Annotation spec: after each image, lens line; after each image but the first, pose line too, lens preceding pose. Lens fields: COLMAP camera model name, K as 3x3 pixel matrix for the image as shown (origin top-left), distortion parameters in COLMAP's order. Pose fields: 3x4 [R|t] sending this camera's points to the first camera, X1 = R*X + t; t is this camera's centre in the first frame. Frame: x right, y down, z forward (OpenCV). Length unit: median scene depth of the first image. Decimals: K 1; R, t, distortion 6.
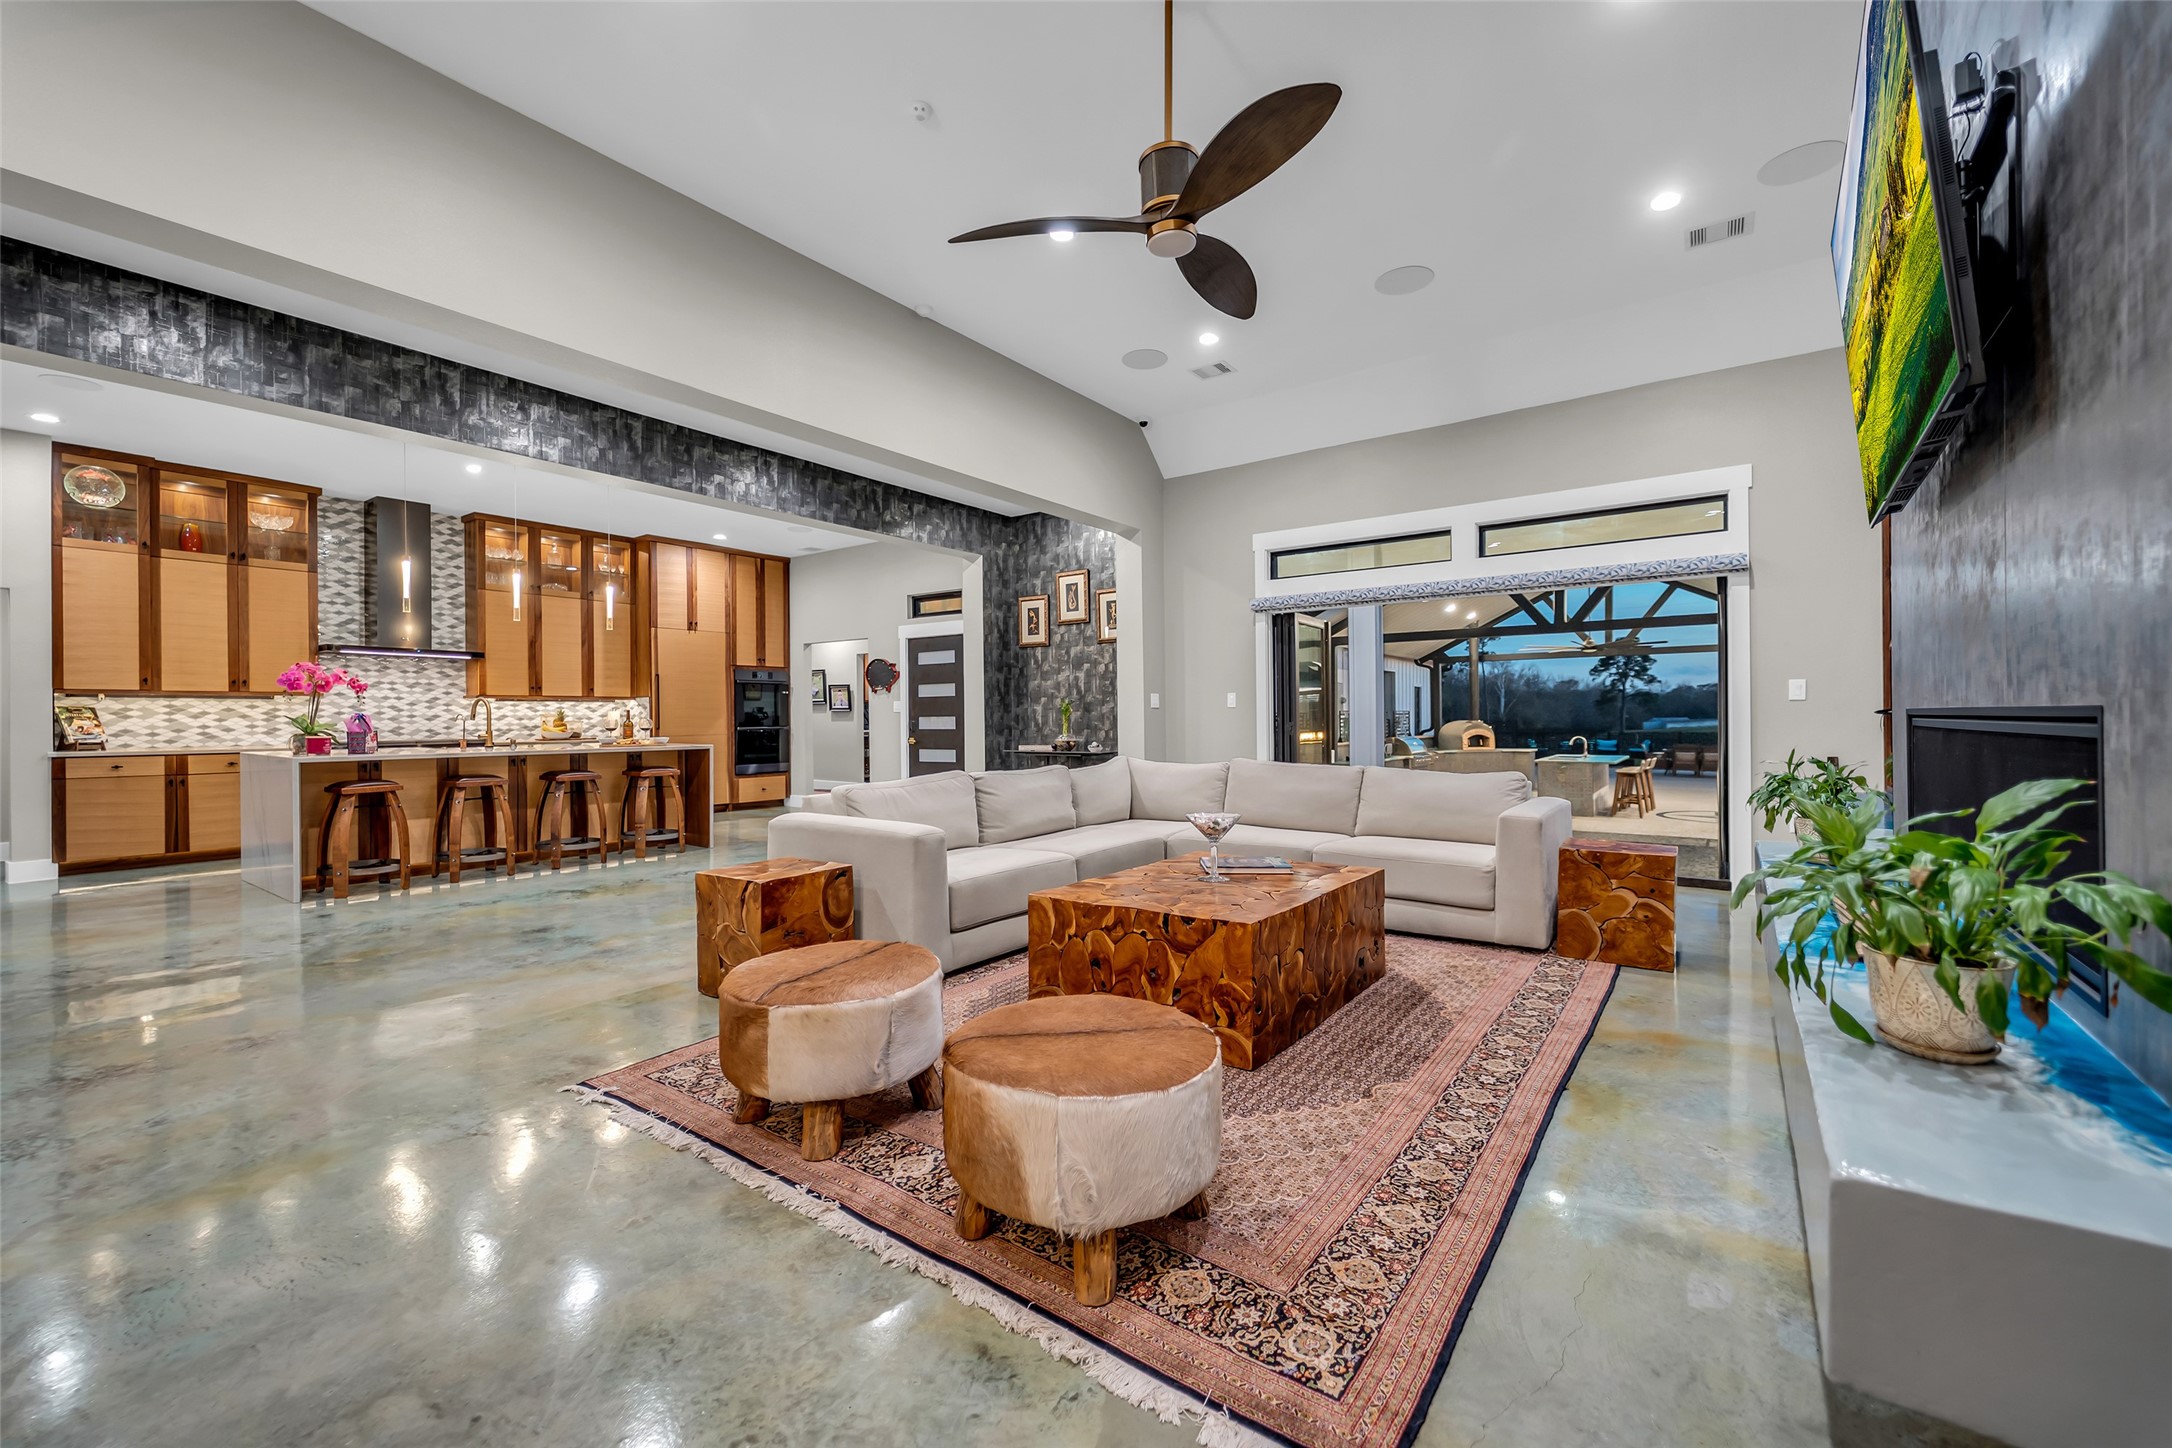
lens RADIAL K [[872.6, 0, 1086.2], [0, 872.6, 722.4], [0, 0, 1]] dist [0.002451, -0.001958]
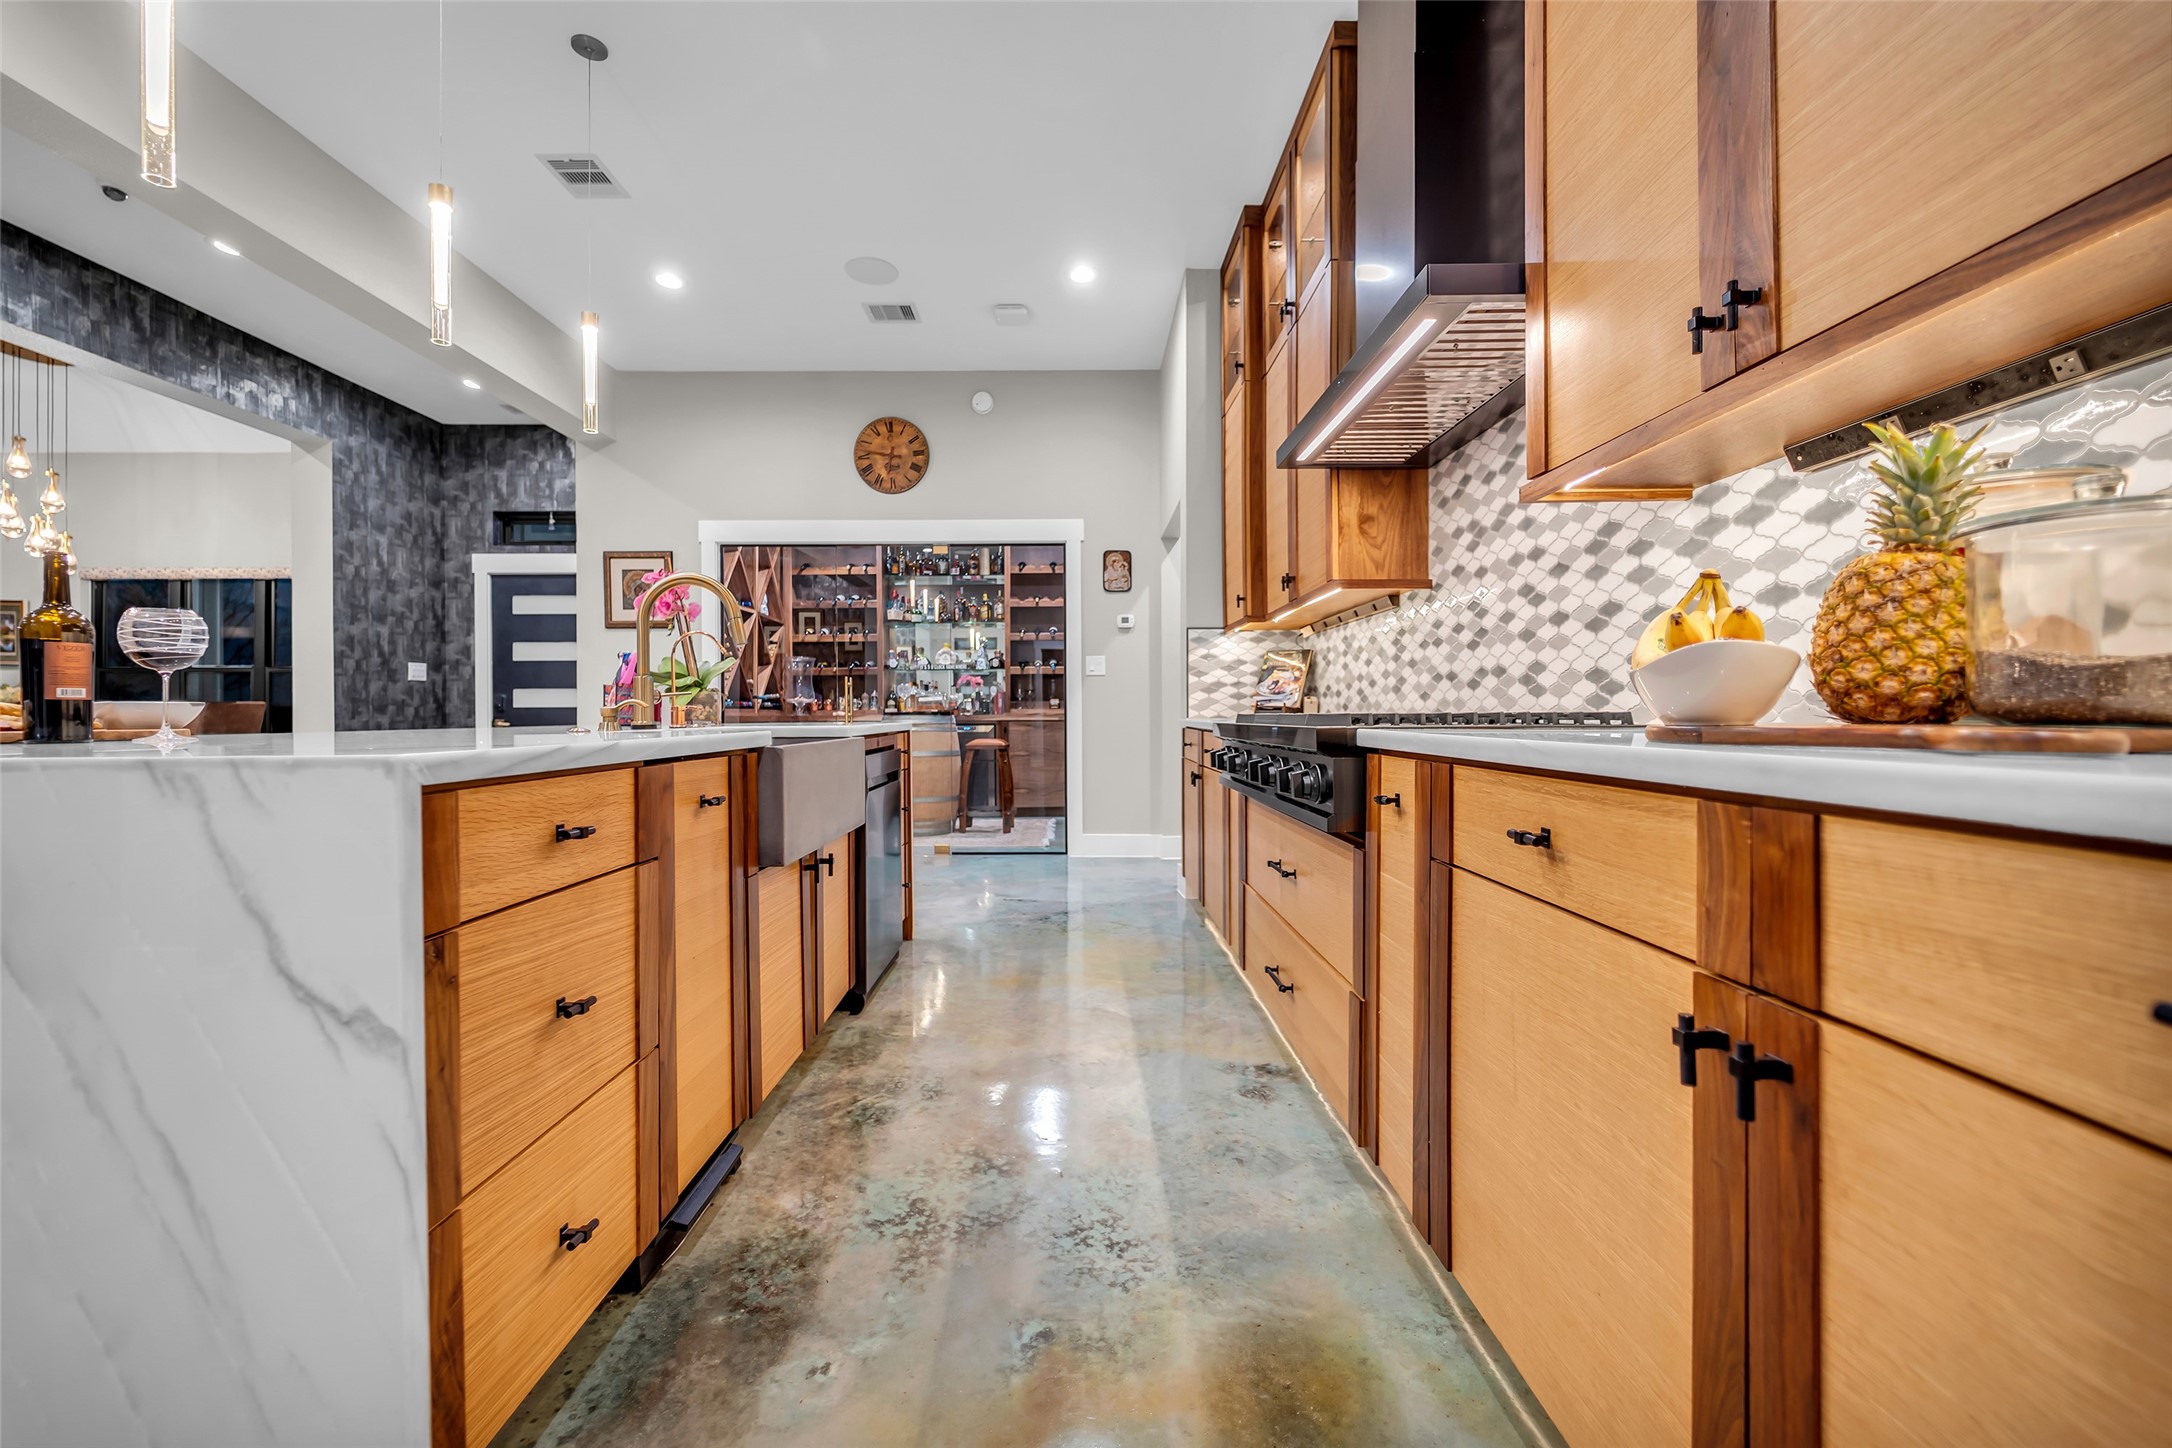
lens RADIAL K [[872.6, 0, 1087.3], [0, 872.6, 721.3], [0, 0, 1]] dist [0.002451, -0.001958]
pose [[-0.790430, 0.014556, -0.612379, -0.534870], [0.005752, 0.999850, 0.016343, 0.018089], [0.612525, 0.009396, -0.790396, 1.157574]]
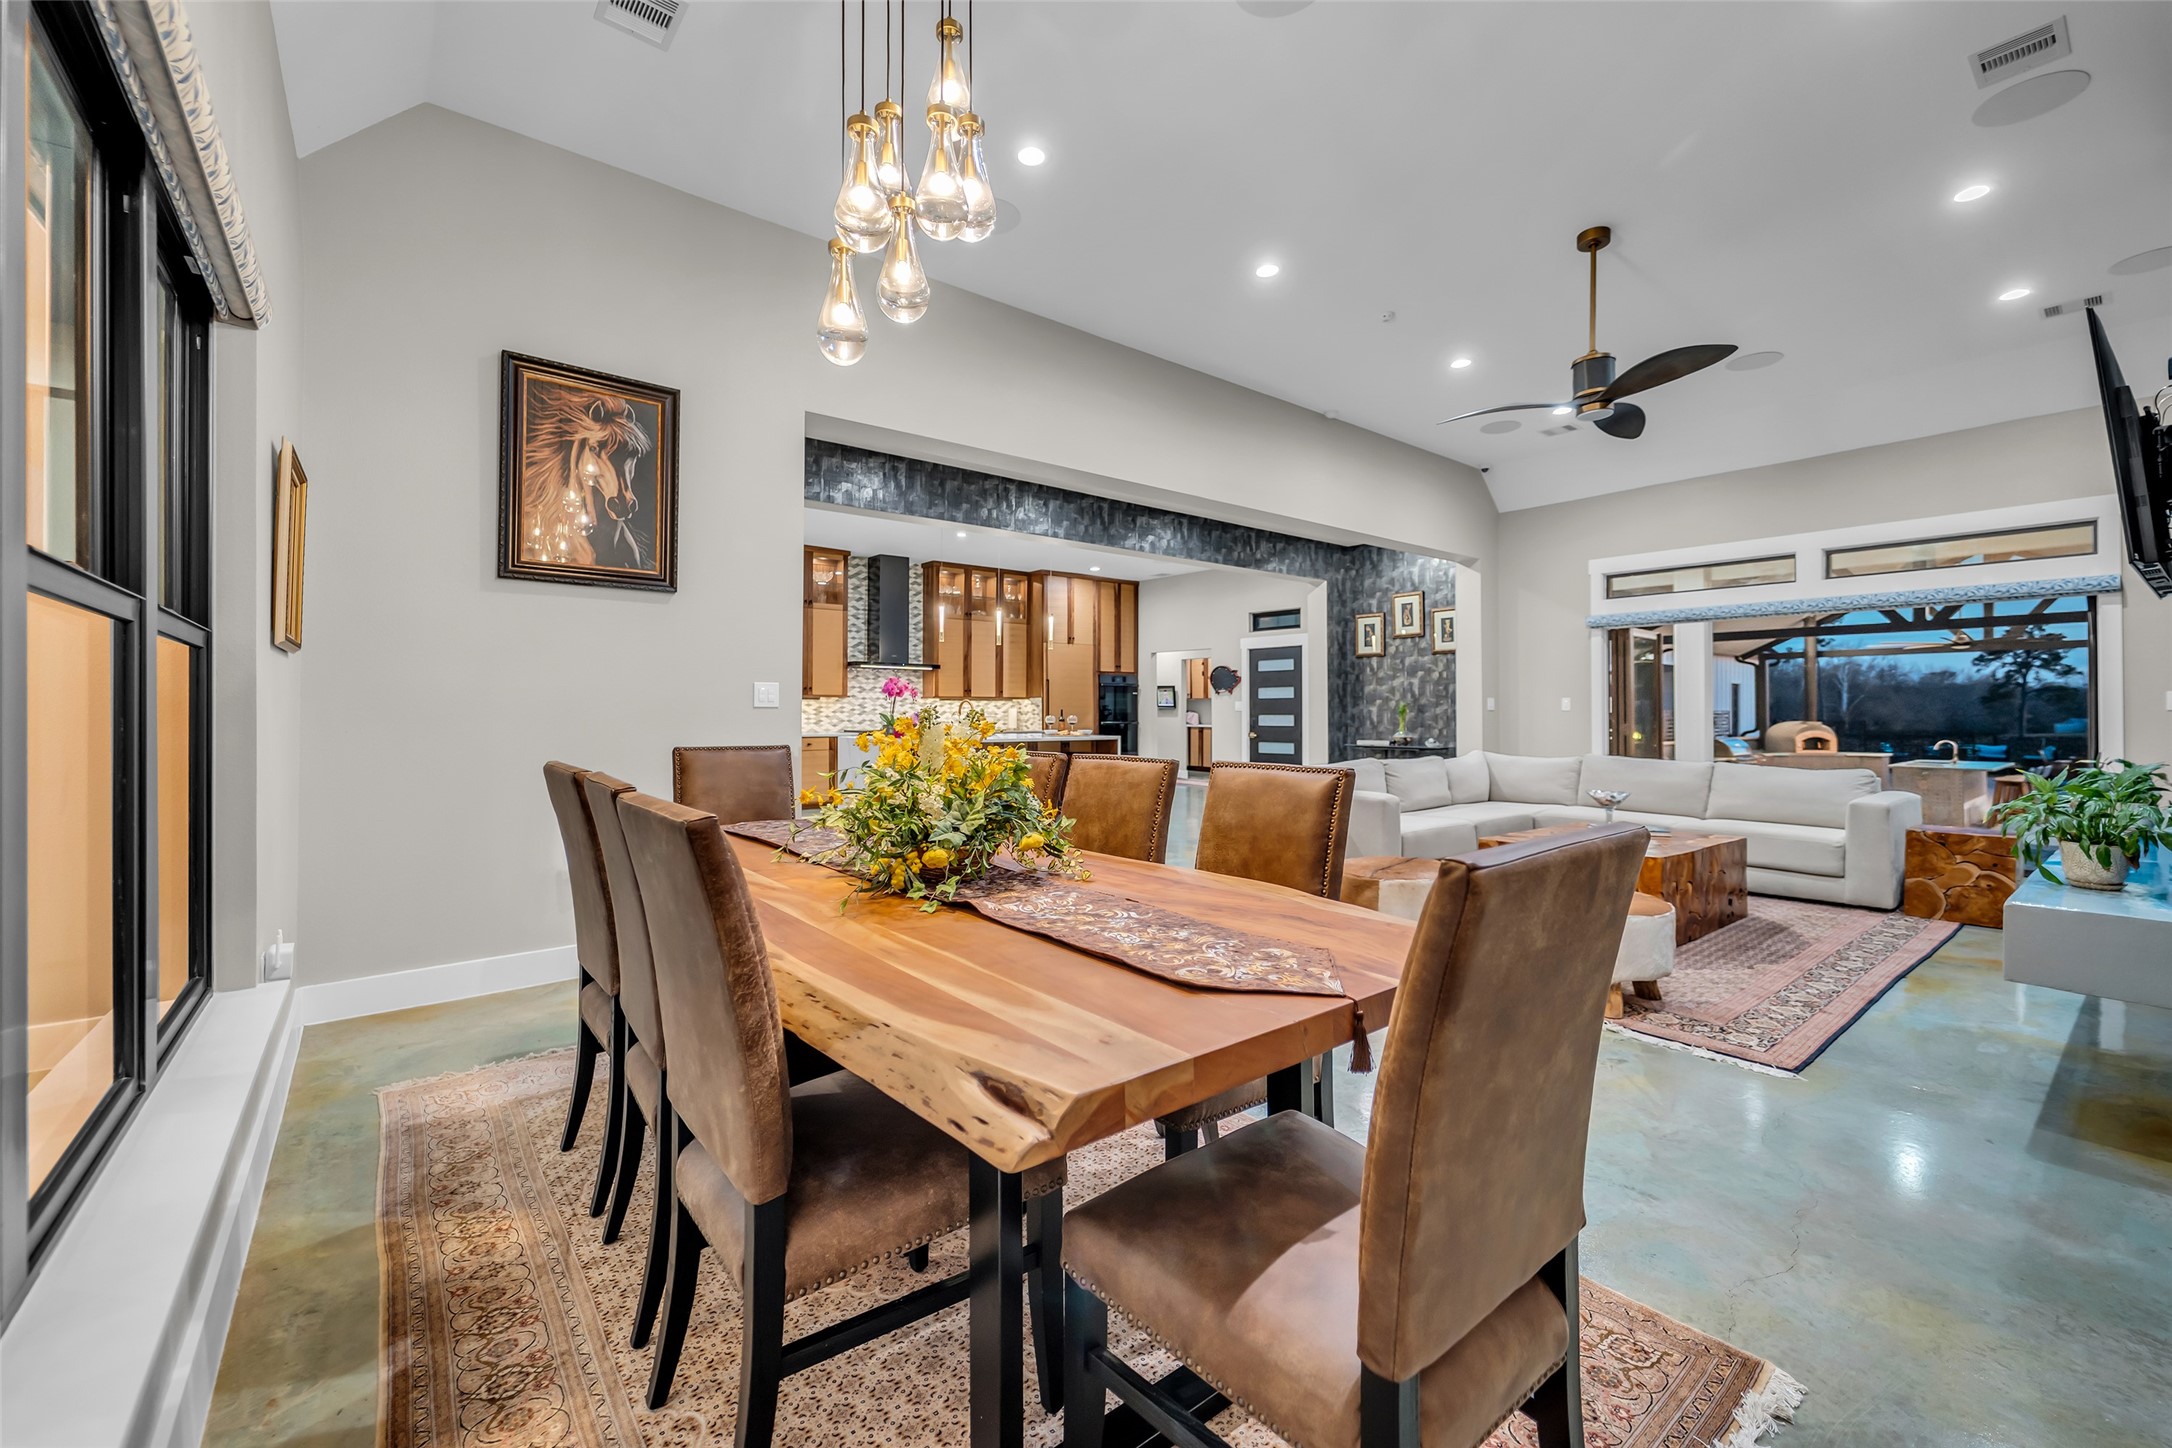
lens RADIAL K [[872.6, 0, 1085.0], [0, 872.6, 706.8], [0, 0, 1]] dist [0.002451, -0.001958]
pose [[0.963389, 0.006011, -0.268040, -0.119284], [-0.008907, 0.999914, -0.009589, -0.004759], [0.267960, 0.011626, 0.963360, -0.242154]]
